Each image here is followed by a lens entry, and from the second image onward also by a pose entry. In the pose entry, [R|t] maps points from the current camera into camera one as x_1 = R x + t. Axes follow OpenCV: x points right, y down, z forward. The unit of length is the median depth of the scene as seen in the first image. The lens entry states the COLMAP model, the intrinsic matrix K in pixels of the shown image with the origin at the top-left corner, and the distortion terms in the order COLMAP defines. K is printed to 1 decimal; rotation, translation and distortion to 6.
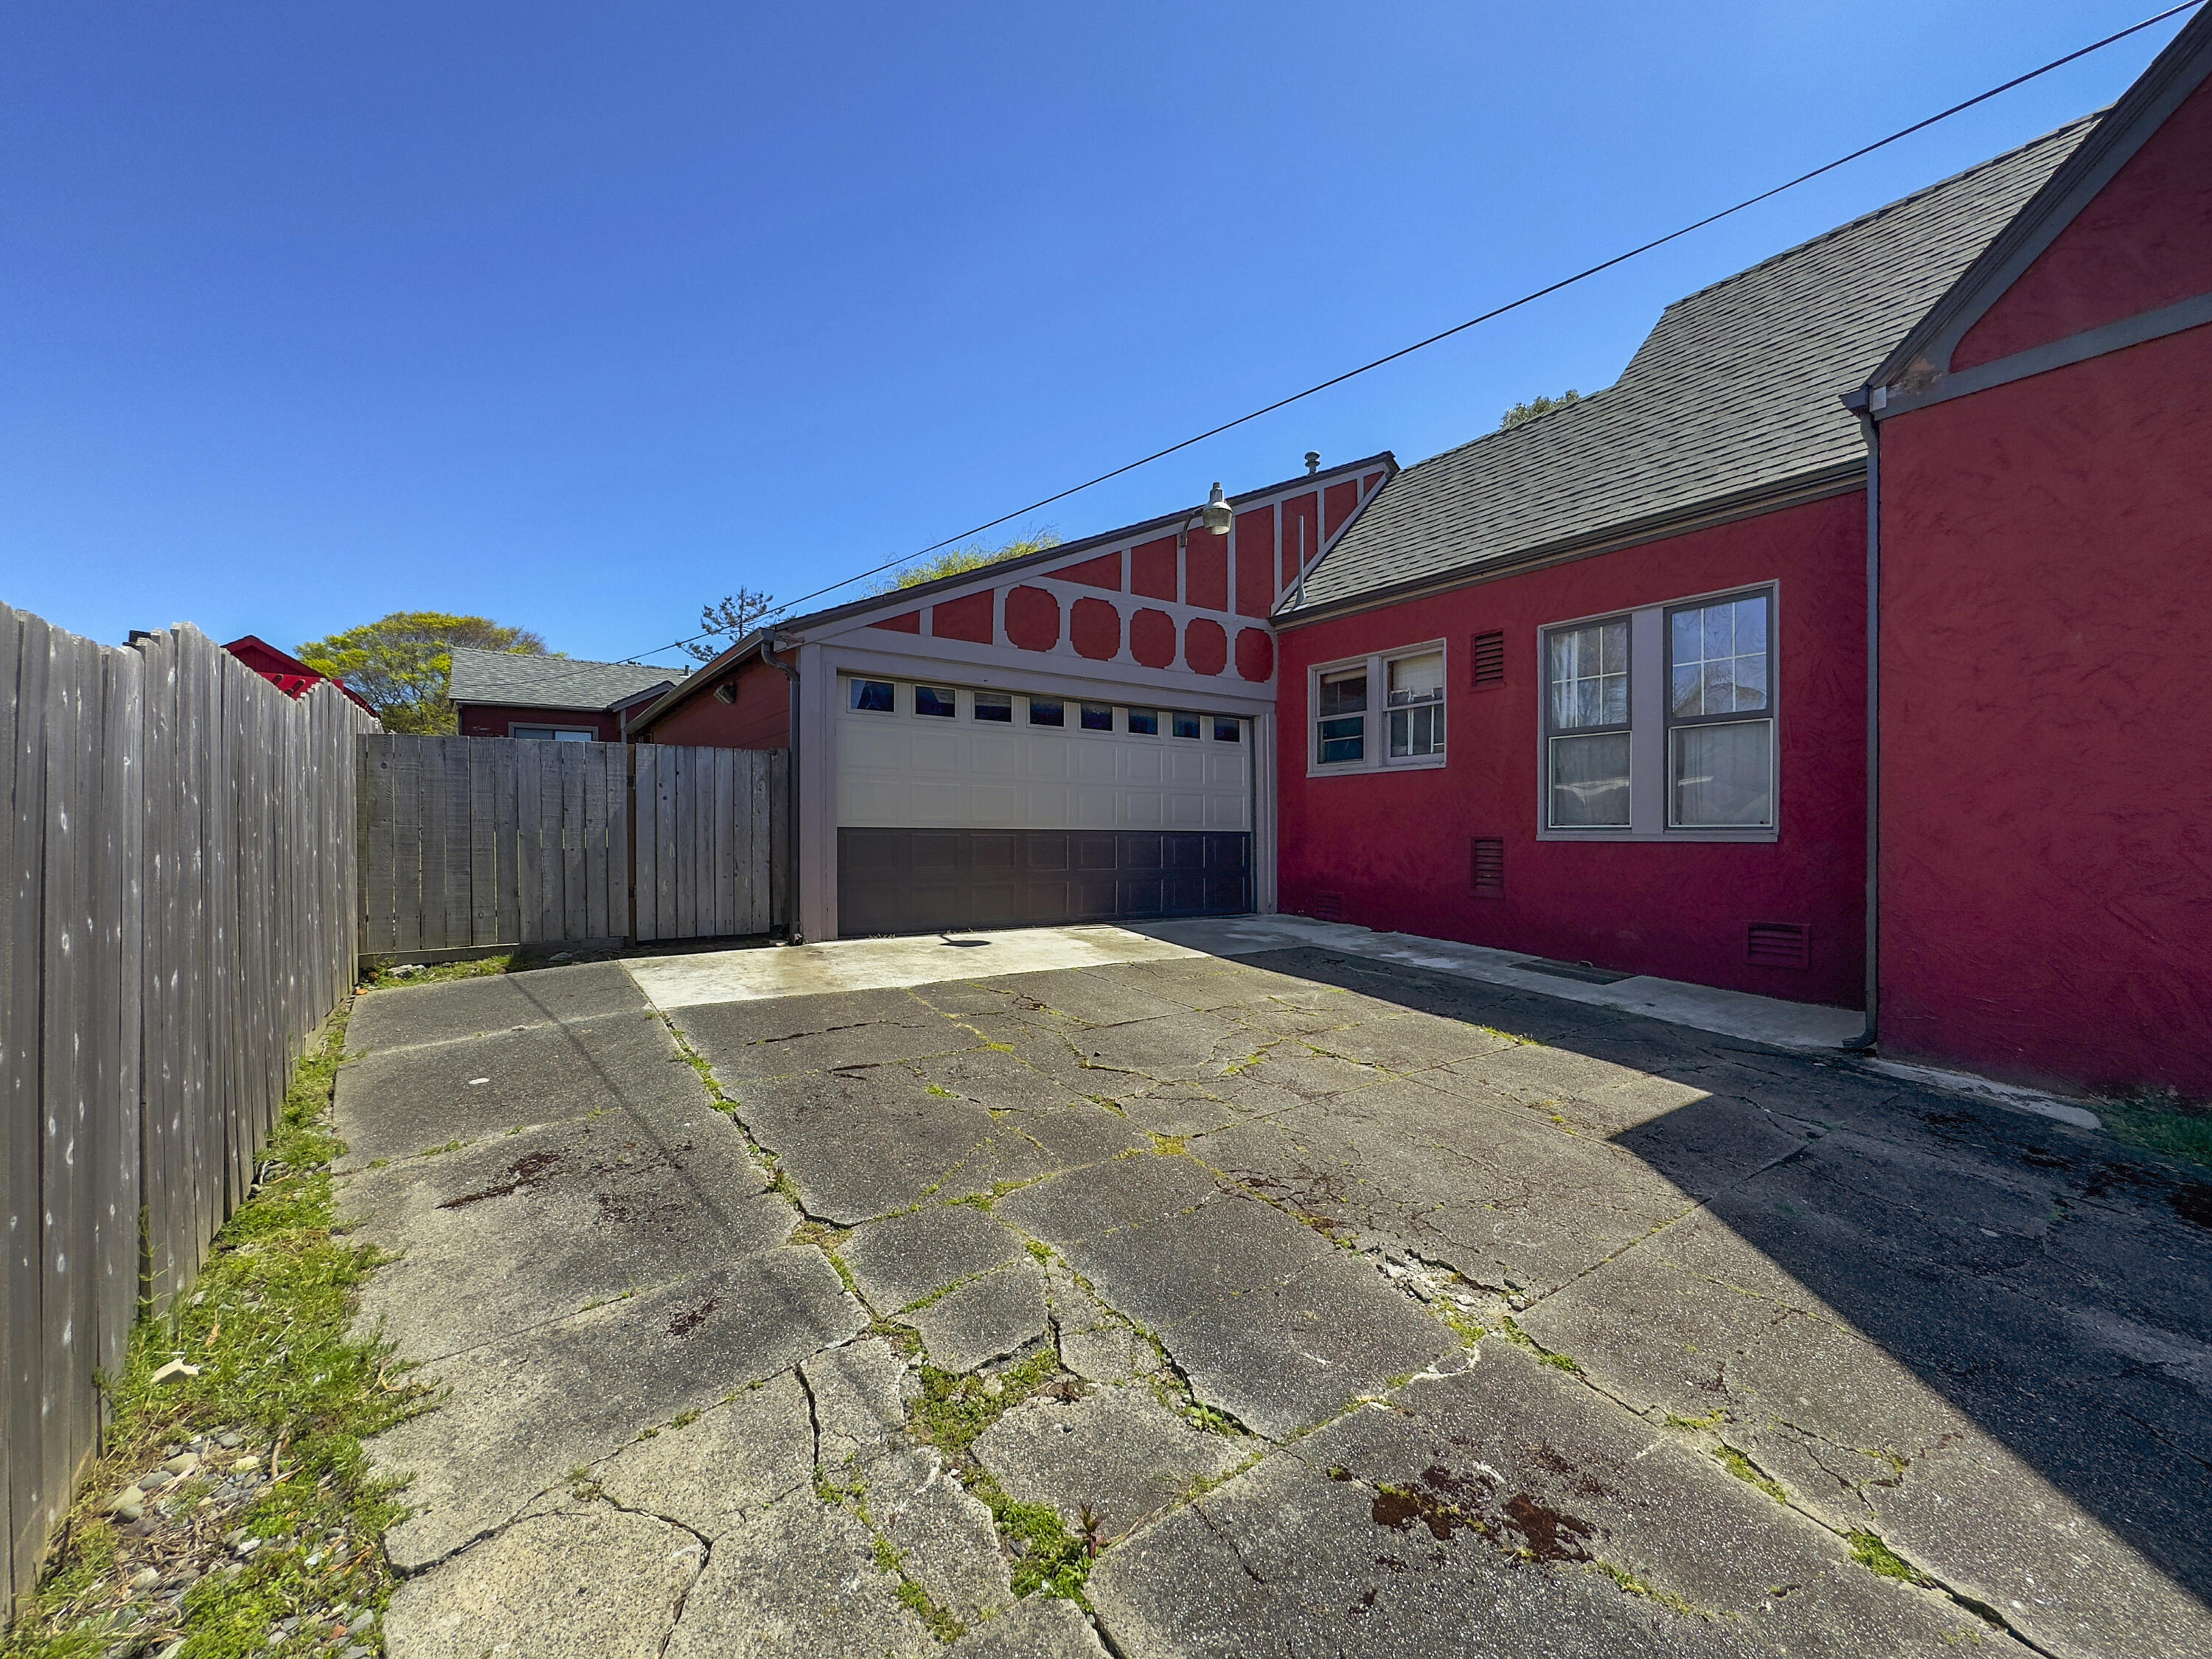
lens RADIAL K [[896.3, 0, 1106.0], [0, 896.3, 829.5], [0, 0, 1]] dist [-0.044945, 0.000009]
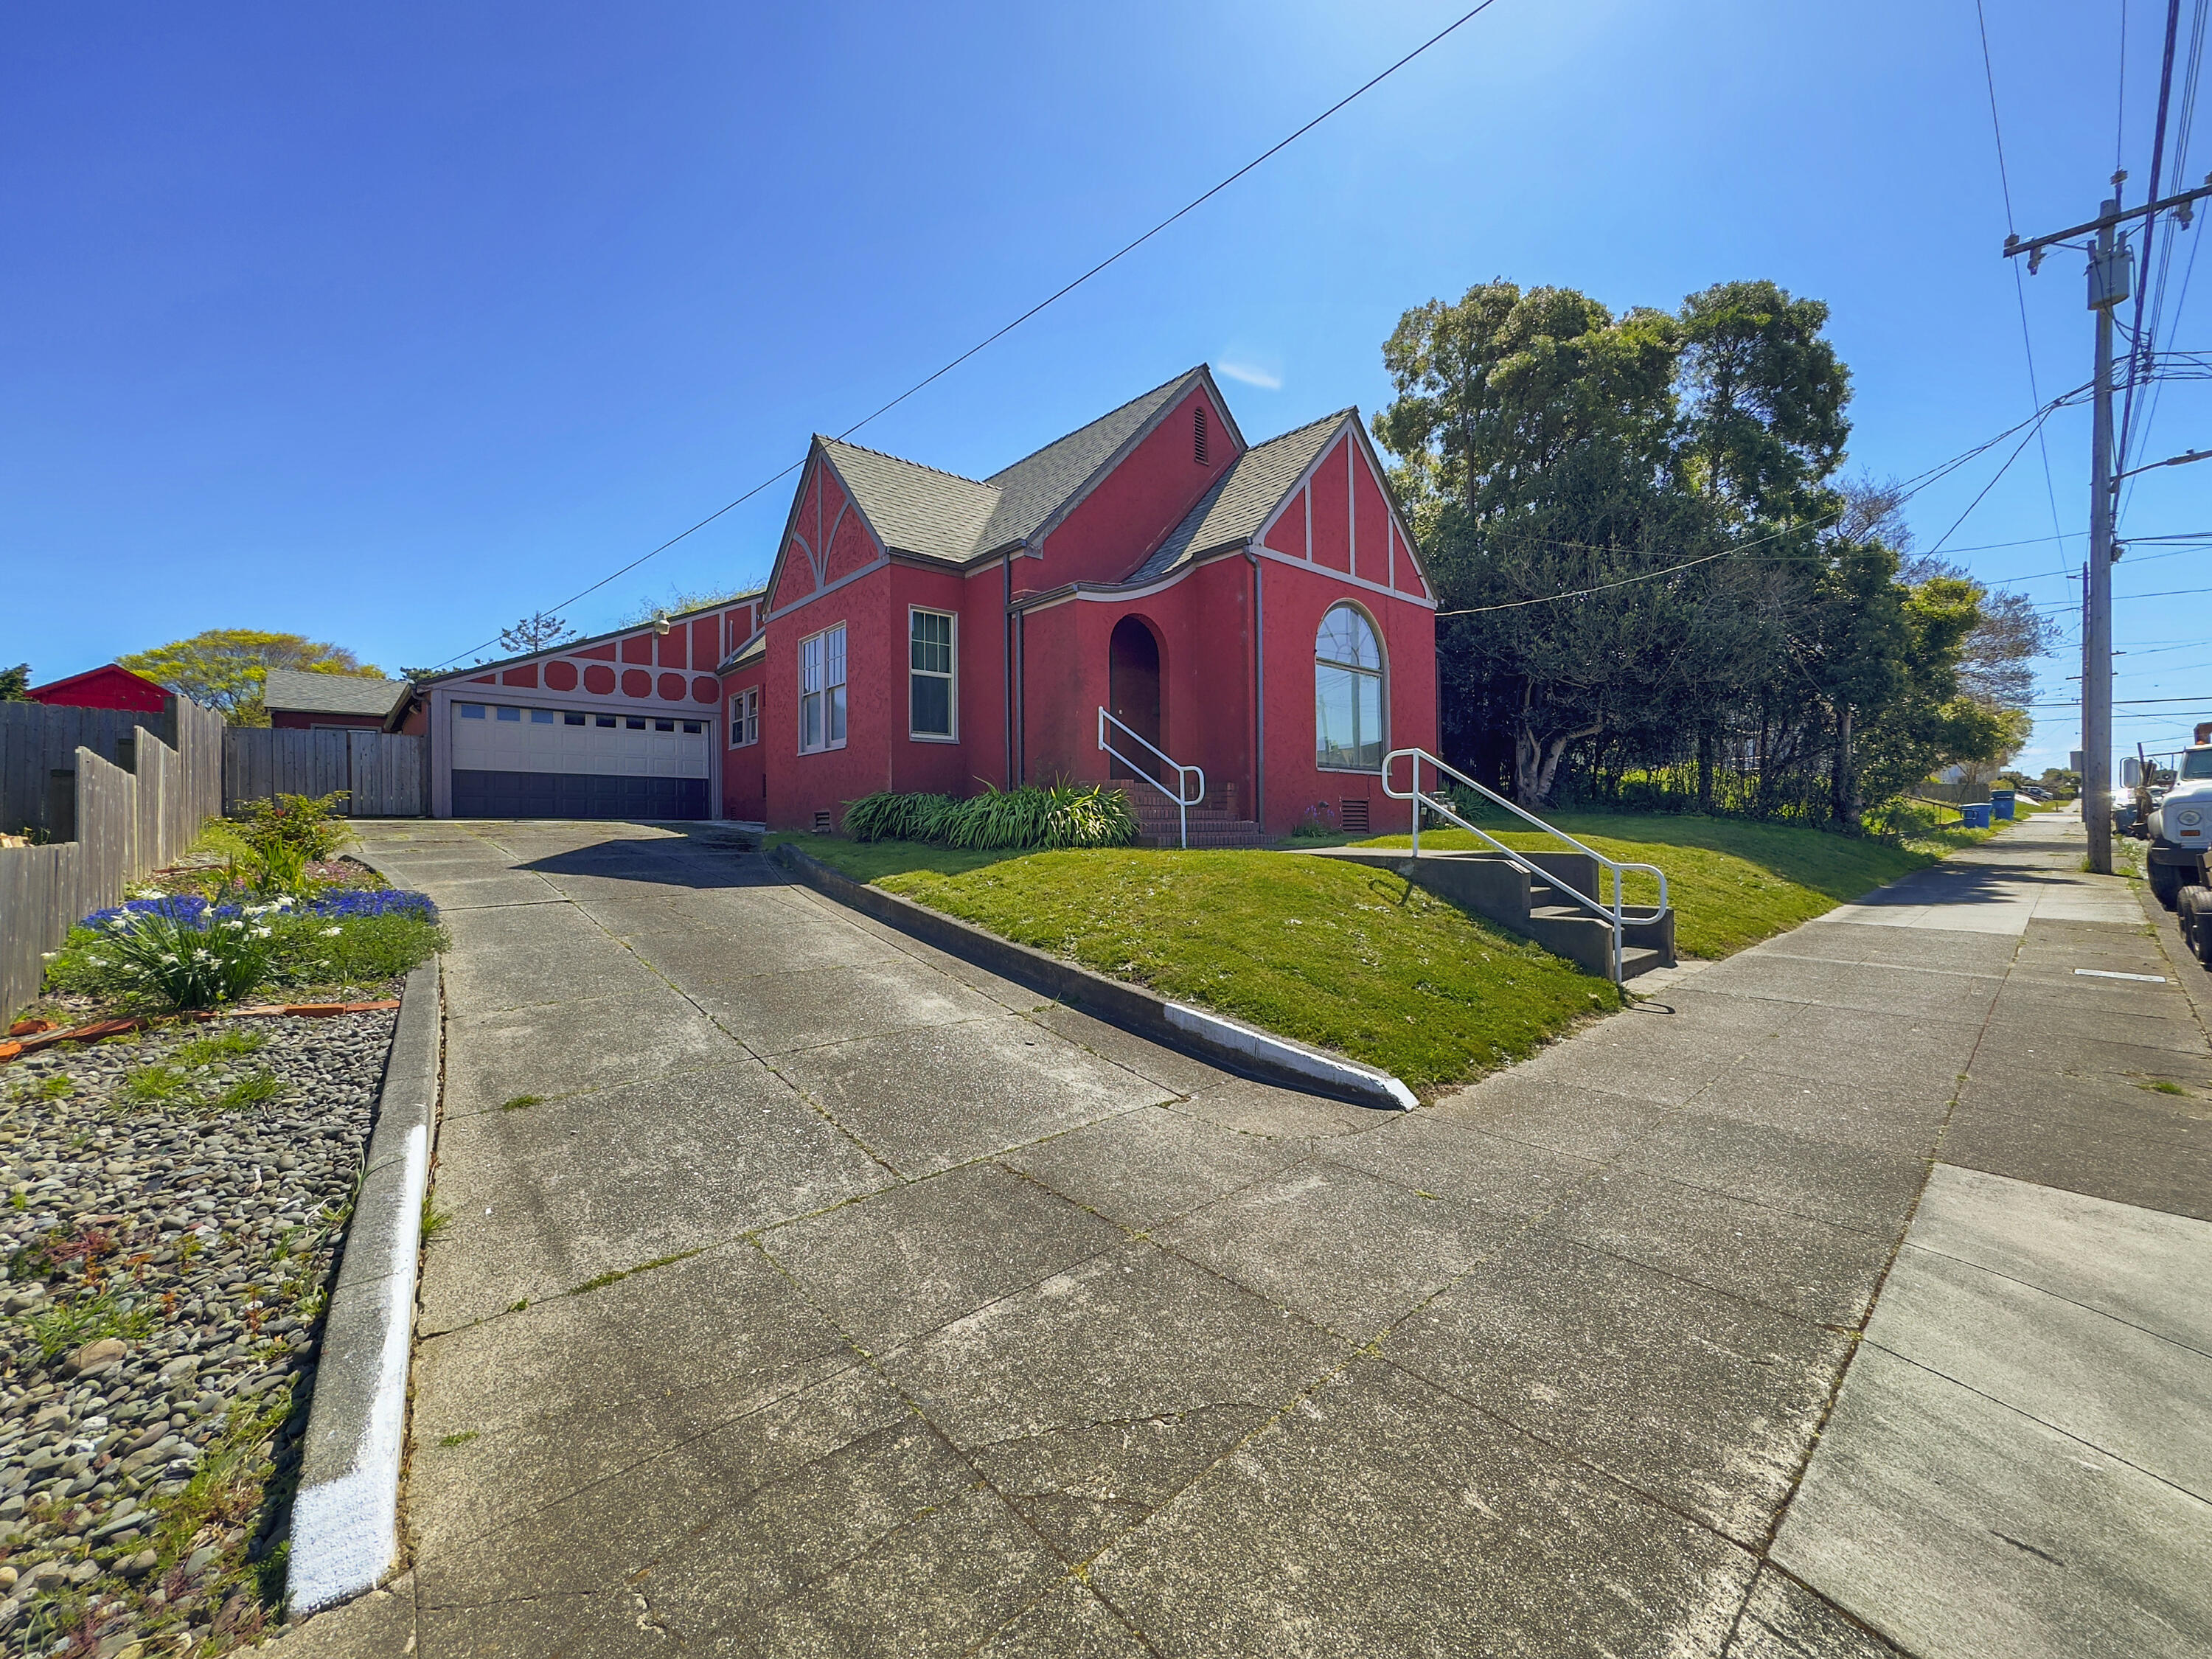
lens RADIAL K [[898.3, 0, 1113.4], [0, 898.3, 828.2], [0, 0, 1]] dist [-0.039217, 0.018283]
pose [[0.992404, -0.008883, 0.122701, 0.850991], [0.009822, 0.999927, -0.007050, 0.142868], [-0.122630, 0.008201, 0.992419, -1.134046]]
